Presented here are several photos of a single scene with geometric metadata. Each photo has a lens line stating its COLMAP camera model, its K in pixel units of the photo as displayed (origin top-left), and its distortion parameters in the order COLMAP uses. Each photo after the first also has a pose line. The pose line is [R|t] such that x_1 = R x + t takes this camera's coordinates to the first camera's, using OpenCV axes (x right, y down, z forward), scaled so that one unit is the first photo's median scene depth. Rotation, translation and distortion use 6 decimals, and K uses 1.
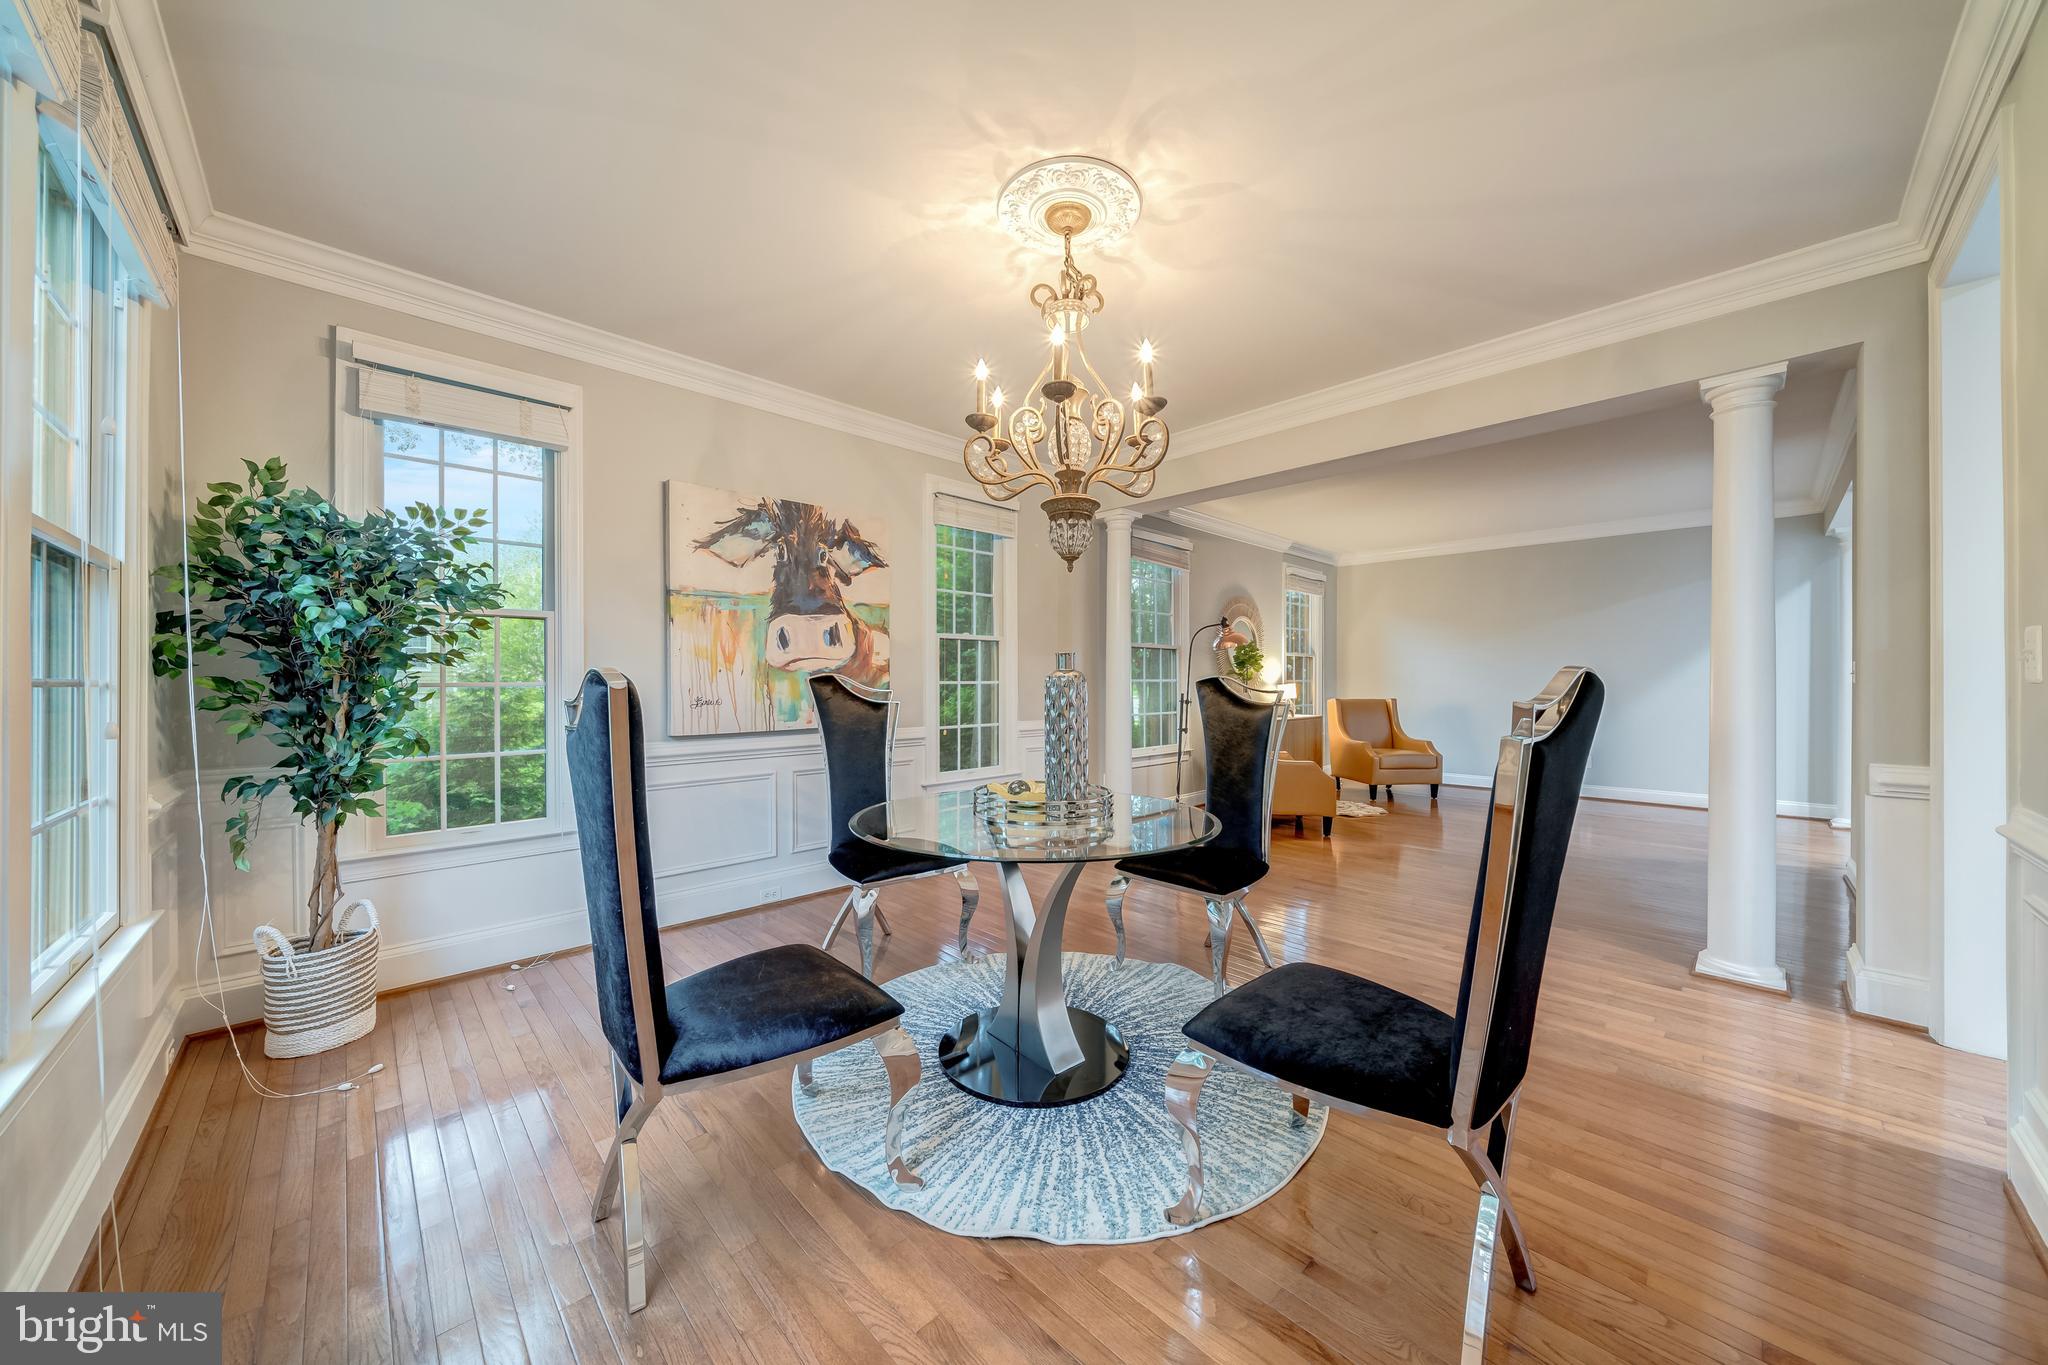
lens RADIAL K [[698.2, 0, 1026.7], [0, 698.2, 678.1], [0, 0, 1]] dist [-0.003234, -0.000140]
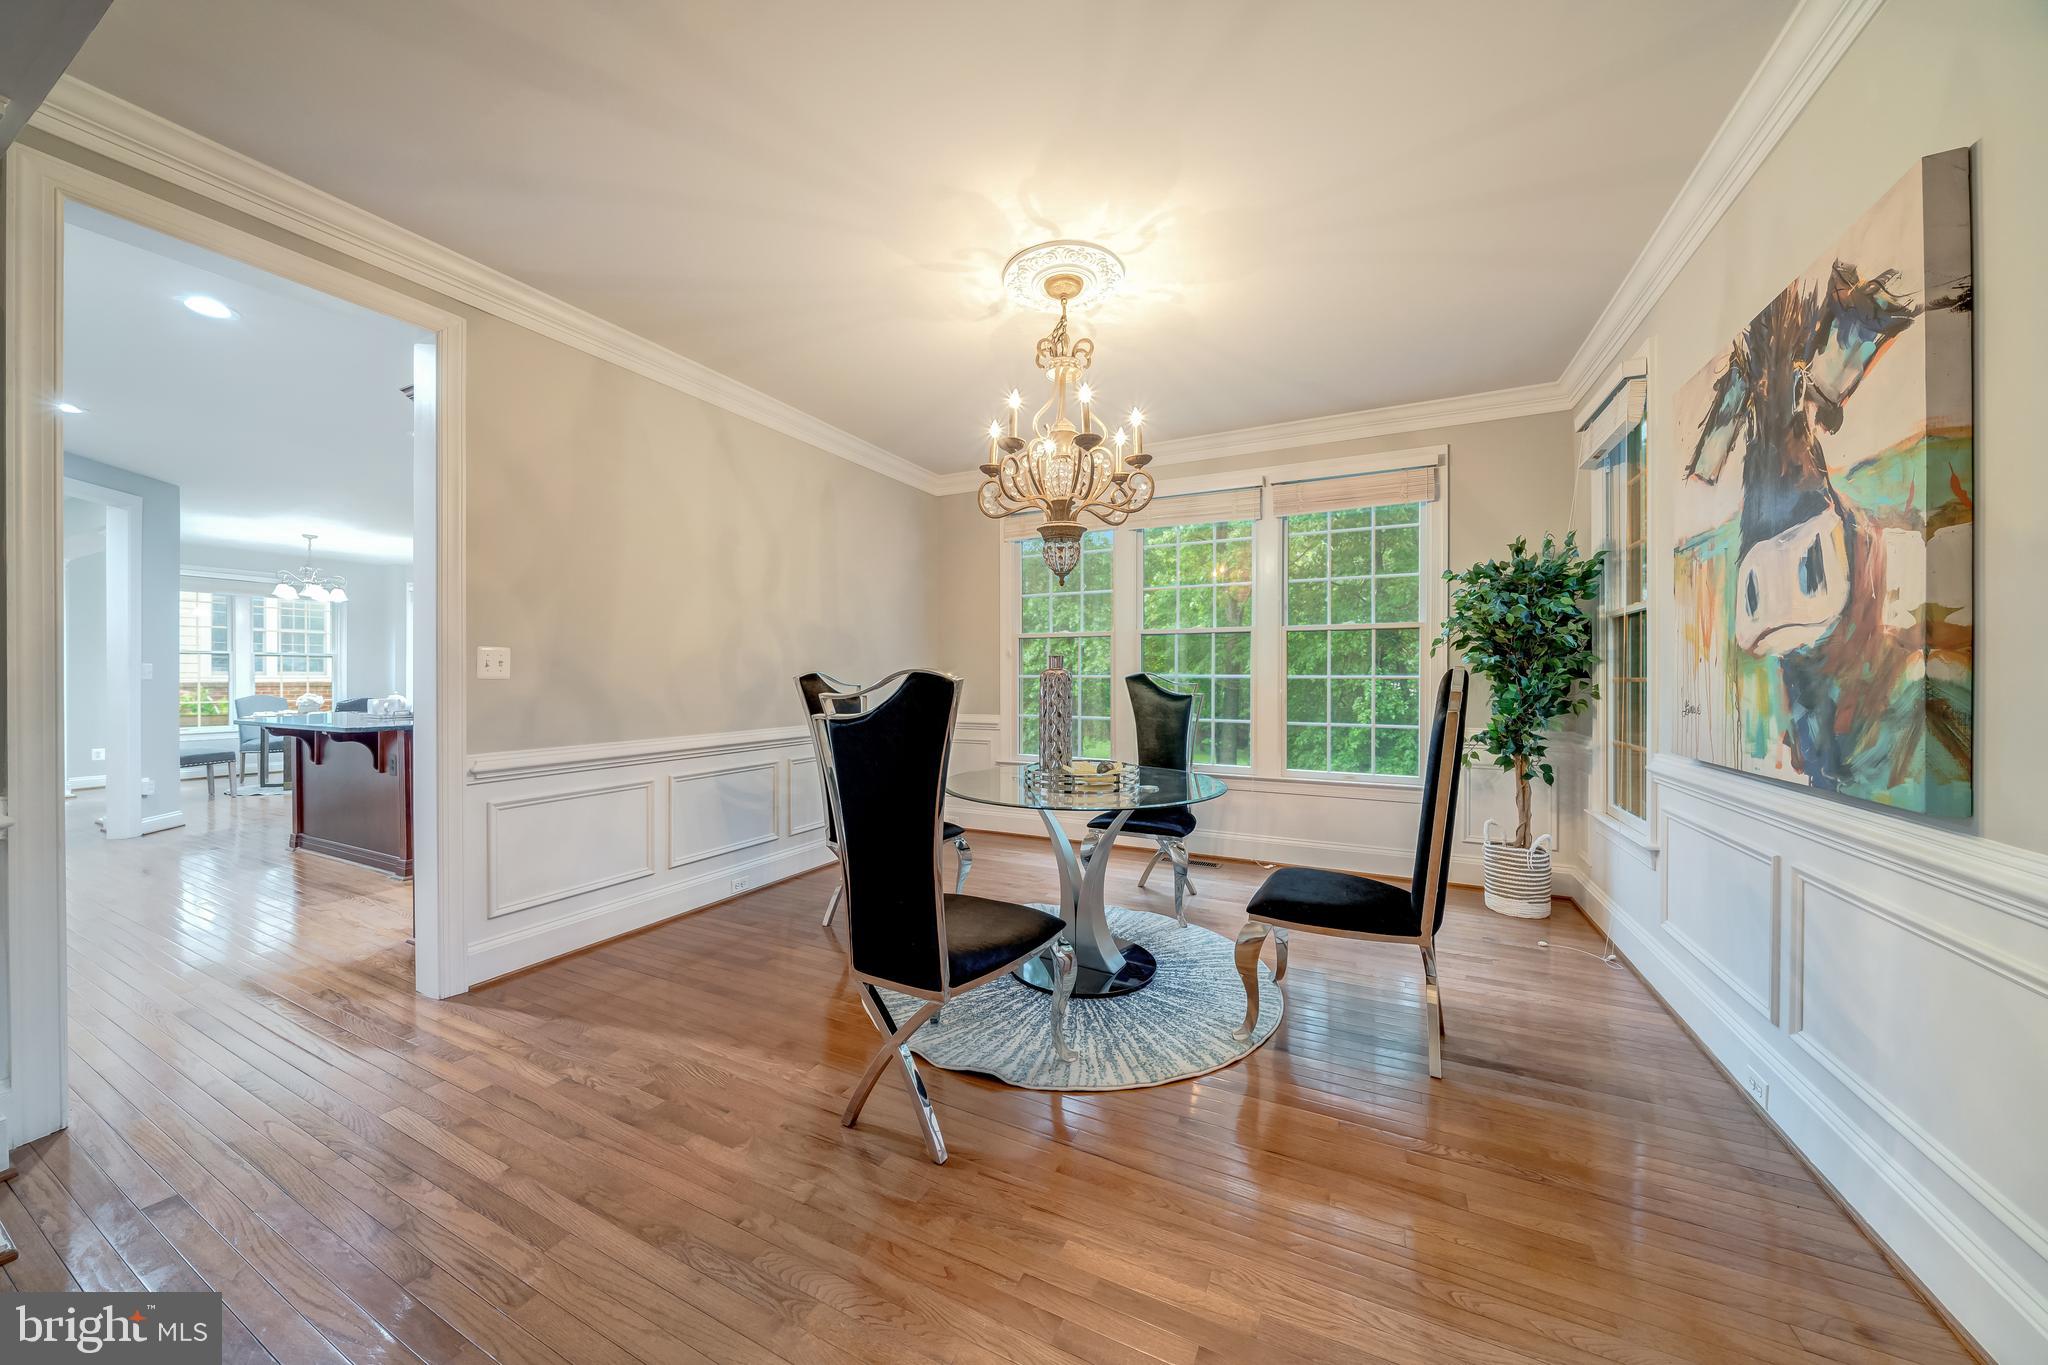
lens RADIAL K [[705.5, 0, 1021.2], [0, 705.5, 675.2], [0, 0, 1]] dist [0.000608, 0.000078]
pose [[-0.947274, 0.001445, -0.320422, 0.367823], [0.002845, 0.999988, -0.003903, 0.003489], [0.320413, -0.004609, -0.947267, 1.516366]]
